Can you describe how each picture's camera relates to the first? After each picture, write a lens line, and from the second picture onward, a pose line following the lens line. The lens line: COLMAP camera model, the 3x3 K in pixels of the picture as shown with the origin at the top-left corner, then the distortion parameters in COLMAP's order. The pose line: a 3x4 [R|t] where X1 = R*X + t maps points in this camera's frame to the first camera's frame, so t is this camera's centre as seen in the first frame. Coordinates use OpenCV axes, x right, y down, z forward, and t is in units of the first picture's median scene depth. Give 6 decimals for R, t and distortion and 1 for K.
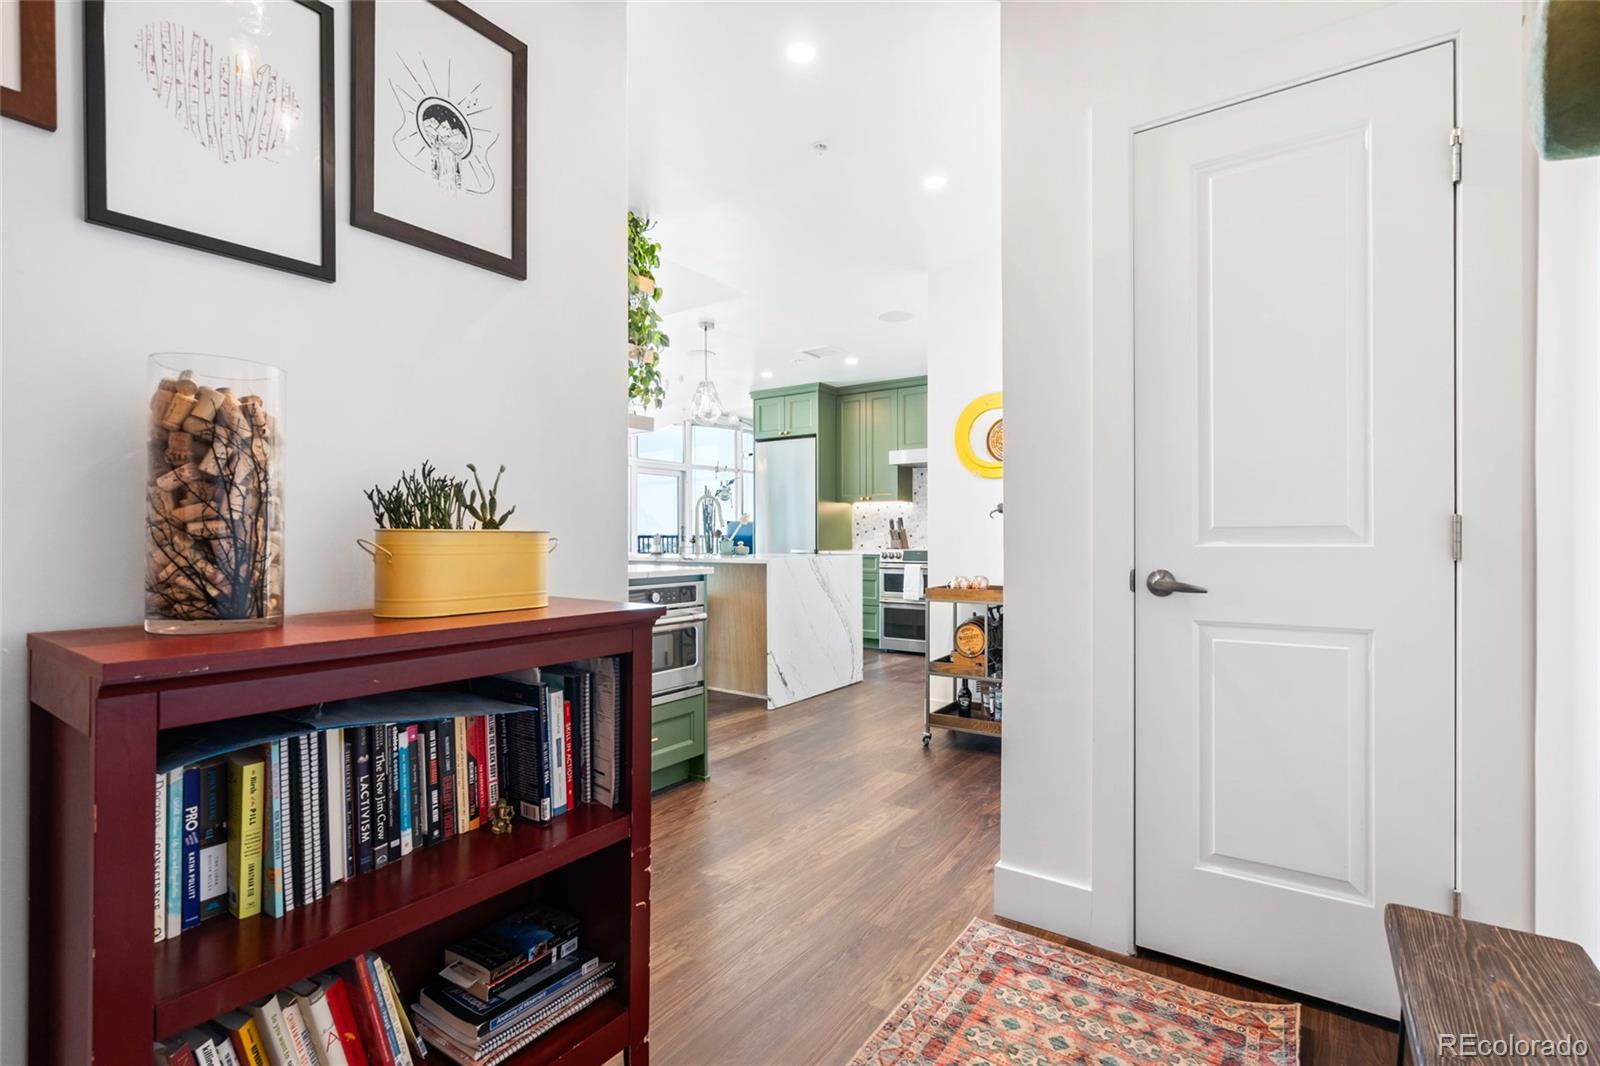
lens RADIAL K [[732.9, 0, 806.3], [0, 732.9, 546.0], [0, 0, 1]] dist [-0.000971, 0.000440]
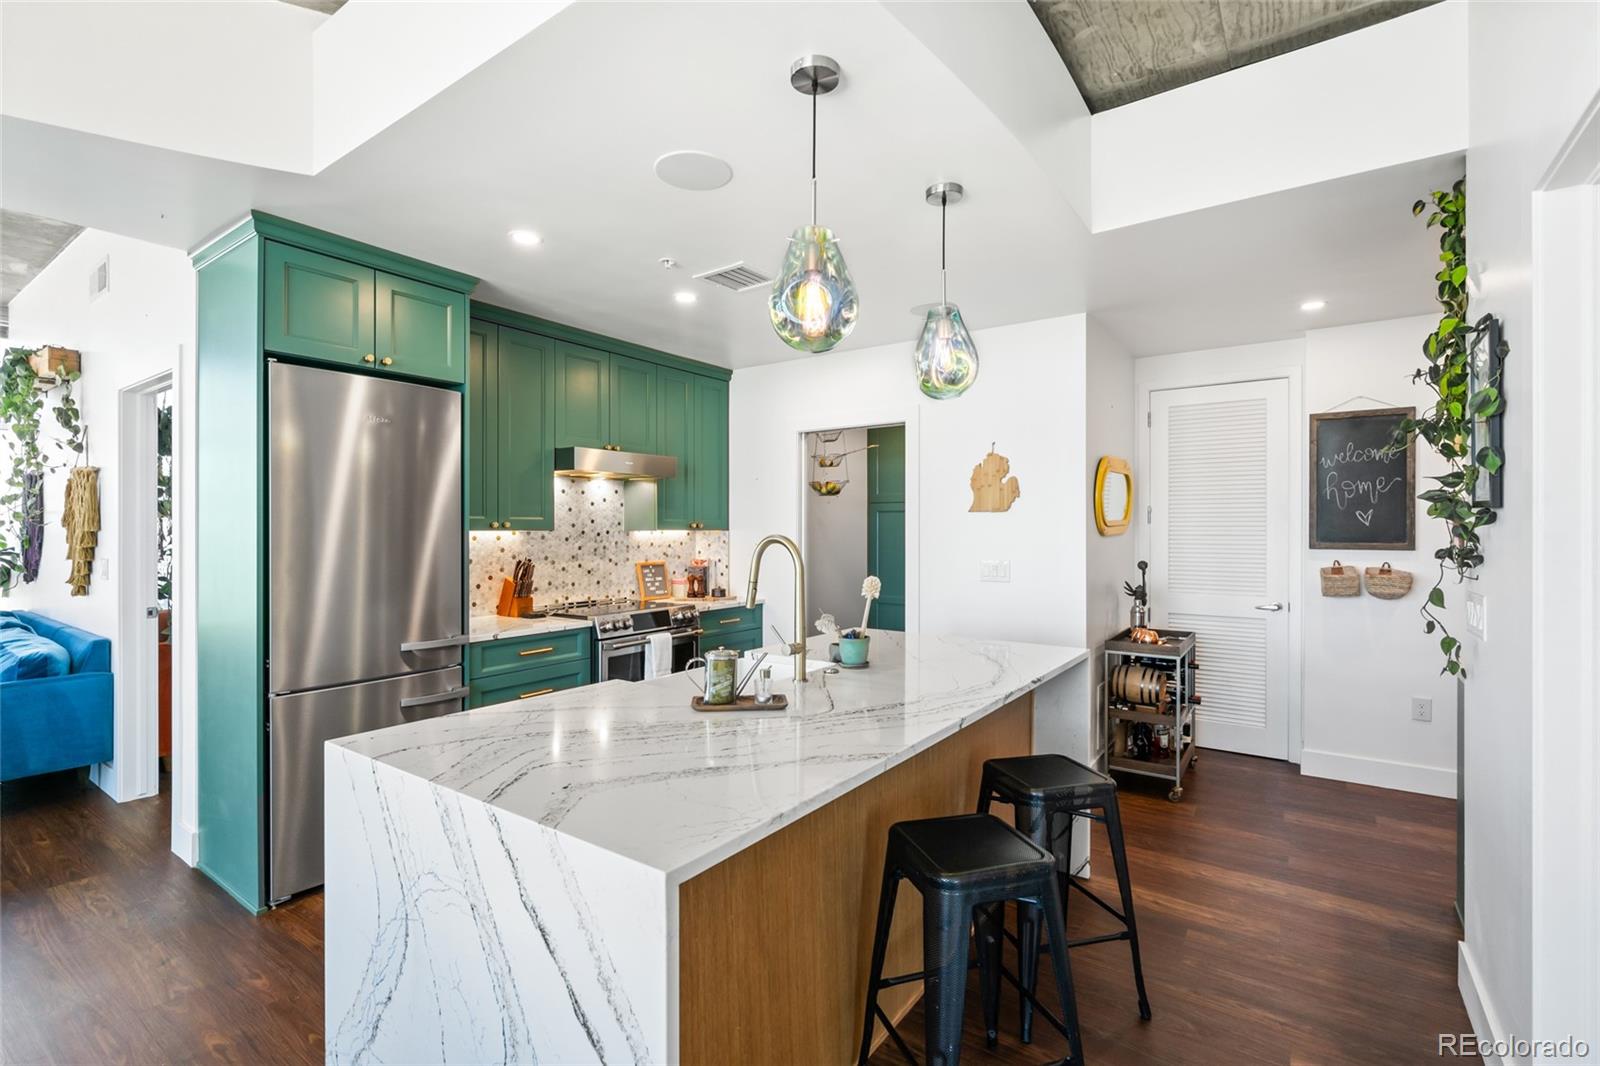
lens RADIAL K [[727.1, 0, 800.5], [0, 727.1, 528.6], [0, 0, 1]] dist [-0.003978, 0.000538]
pose [[0.012649, 0.003353, 0.999914, -0.432930], [0.013441, 0.999903, -0.003523, -0.056464], [-0.999830, 0.013484, 0.012602, 0.766006]]
